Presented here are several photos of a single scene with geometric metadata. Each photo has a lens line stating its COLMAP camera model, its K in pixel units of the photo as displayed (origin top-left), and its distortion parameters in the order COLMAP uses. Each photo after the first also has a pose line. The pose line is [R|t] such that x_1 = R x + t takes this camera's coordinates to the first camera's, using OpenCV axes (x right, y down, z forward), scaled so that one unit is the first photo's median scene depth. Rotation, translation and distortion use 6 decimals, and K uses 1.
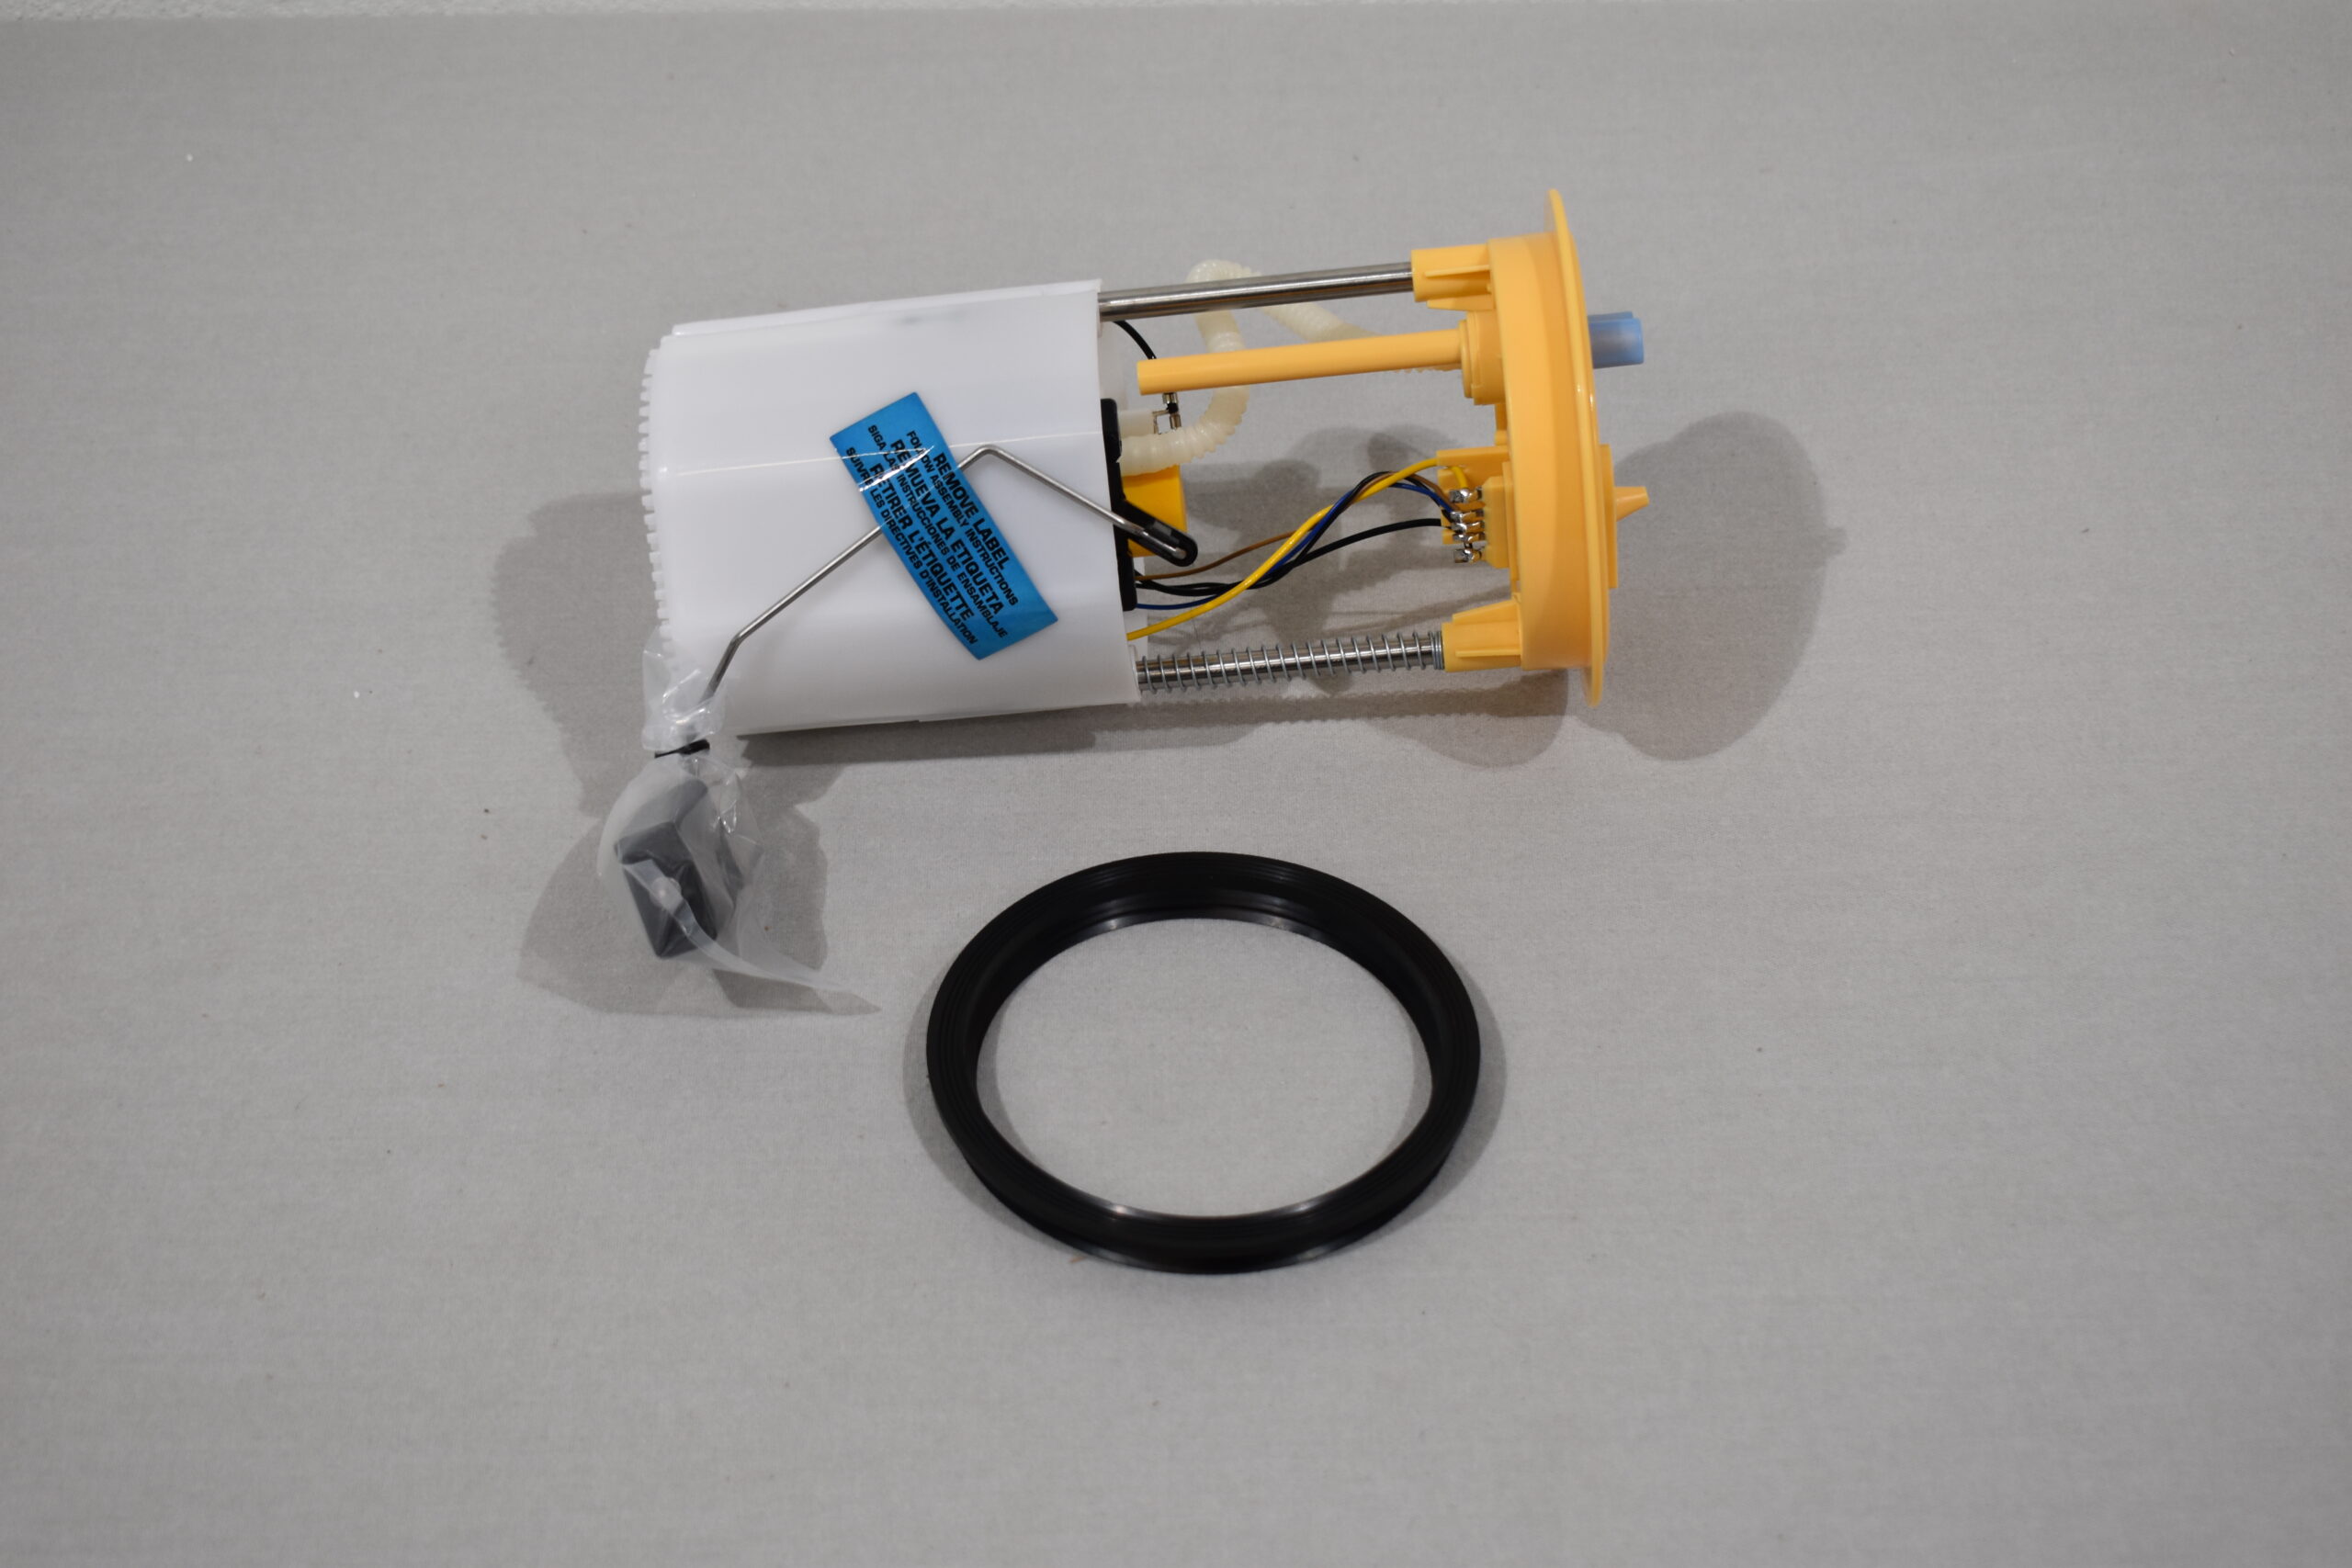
lens RADIAL K [[3560.1, 0, 1184.6], [0, 3560.1, 784.6], [0, 0, 1]] dist [0.085911, 0.000000]
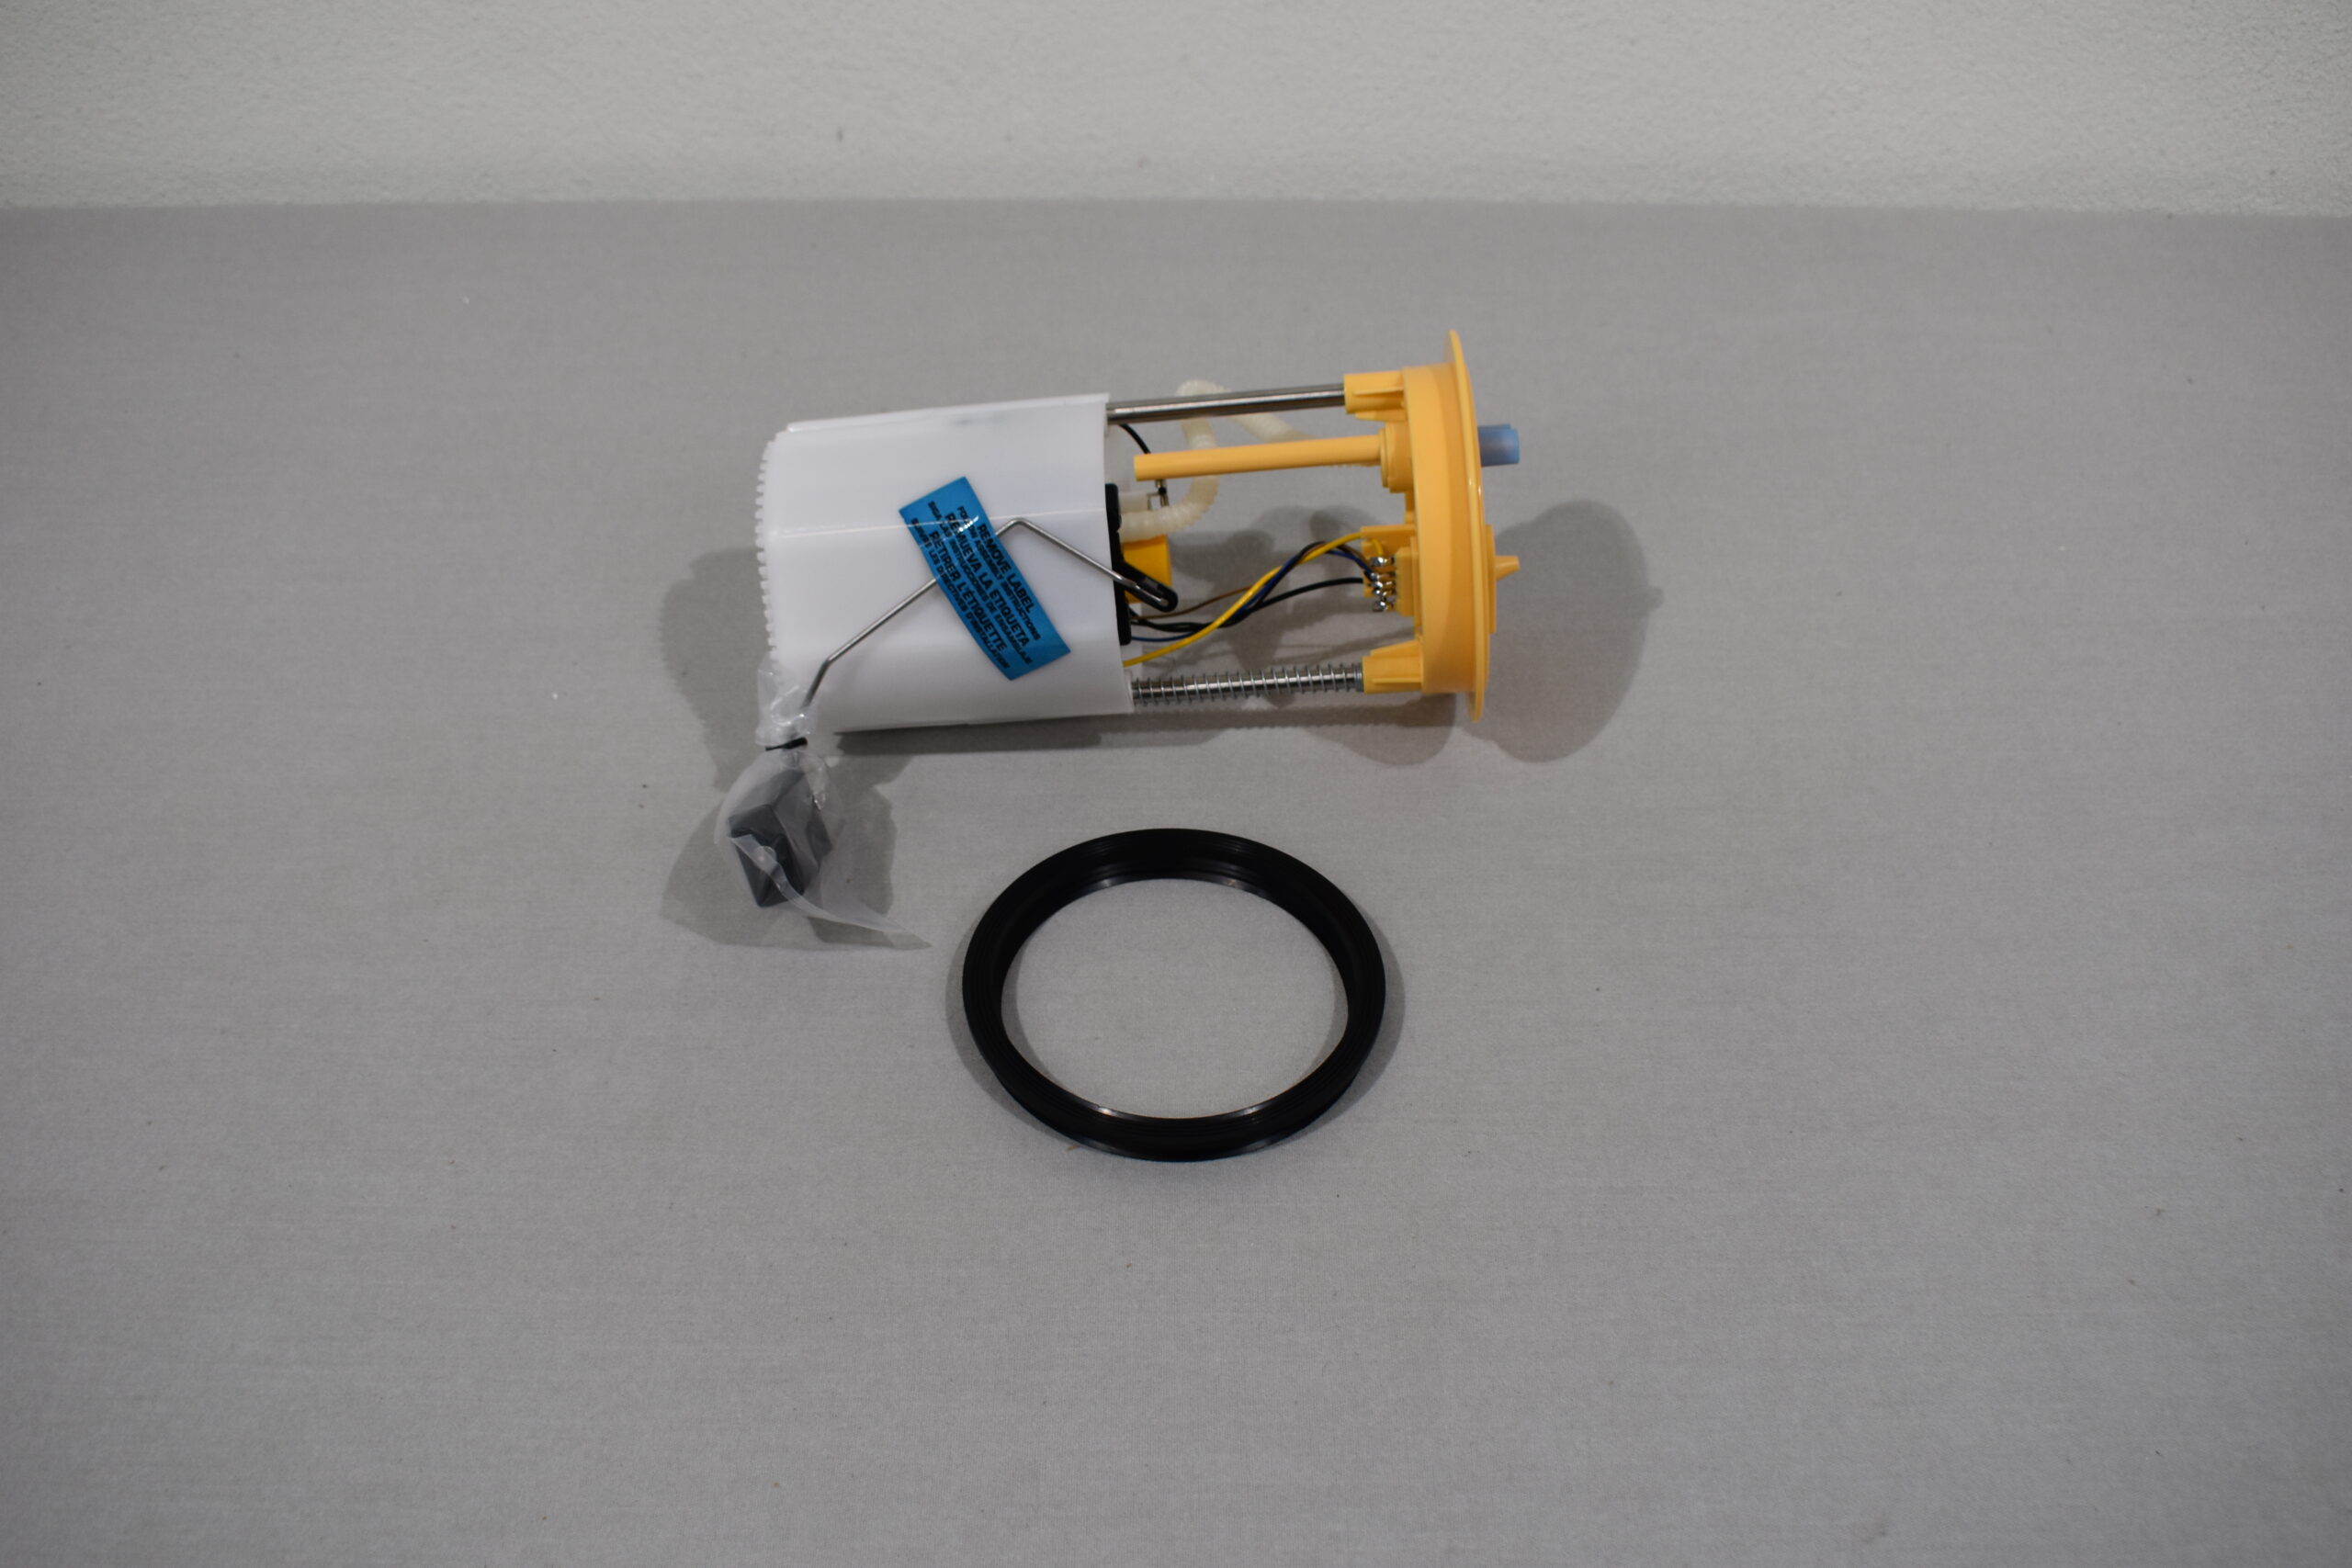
lens RADIAL K [[2319.2, 0, 1171.4], [0, 2319.2, 792.1], [0, 0, 1]] dist [-0.009004, 0.000000]
pose [[0.999821, 0.016508, -0.009239, 0.010549], [-0.016252, 0.999500, 0.027122, -0.018306], [0.009682, -0.026967, 0.999589, 0.143336]]
